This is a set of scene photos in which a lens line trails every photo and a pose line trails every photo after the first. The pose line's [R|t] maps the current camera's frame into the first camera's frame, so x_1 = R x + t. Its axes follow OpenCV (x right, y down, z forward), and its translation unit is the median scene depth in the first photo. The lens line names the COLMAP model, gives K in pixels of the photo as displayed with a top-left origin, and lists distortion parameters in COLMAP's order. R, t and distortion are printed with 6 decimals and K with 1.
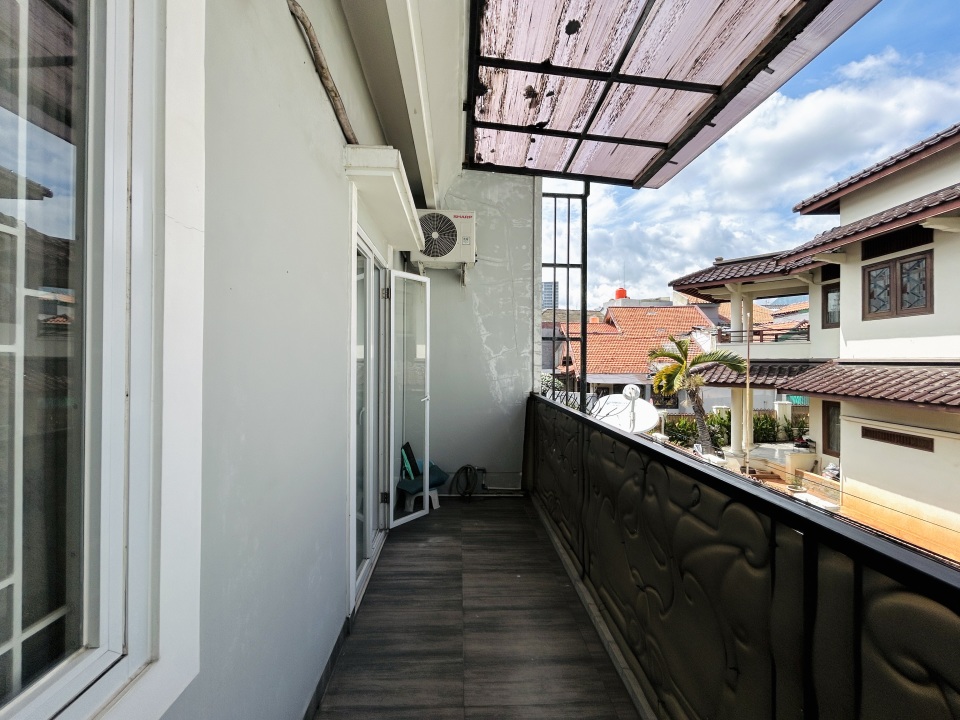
lens RADIAL K [[384.2, 0, 476.5], [0, 384.2, 358.1], [0, 0, 1]] dist [0.000970, 0.000130]
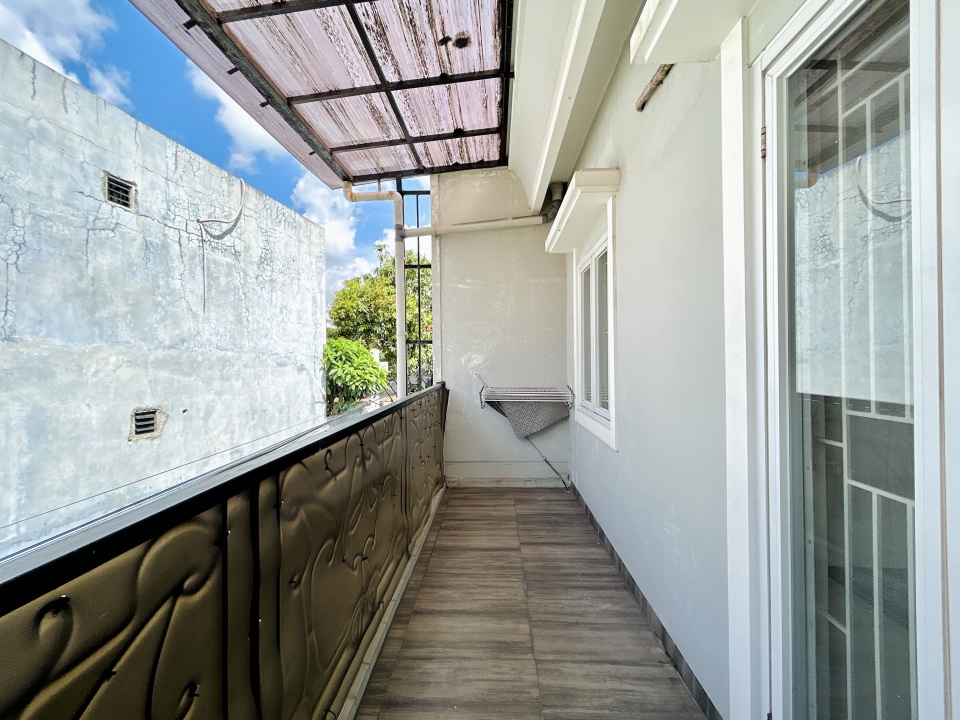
lens RADIAL K [[384.2, 0, 476.5], [0, 384.2, 358.1], [0, 0, 1]] dist [0.000970, 0.000130]
pose [[-0.994499, 0.027513, 0.101070, -0.001538], [0.027457, 0.999621, -0.001940, 0.058713], [-0.101085, 0.000845, -0.994877, 1.982589]]
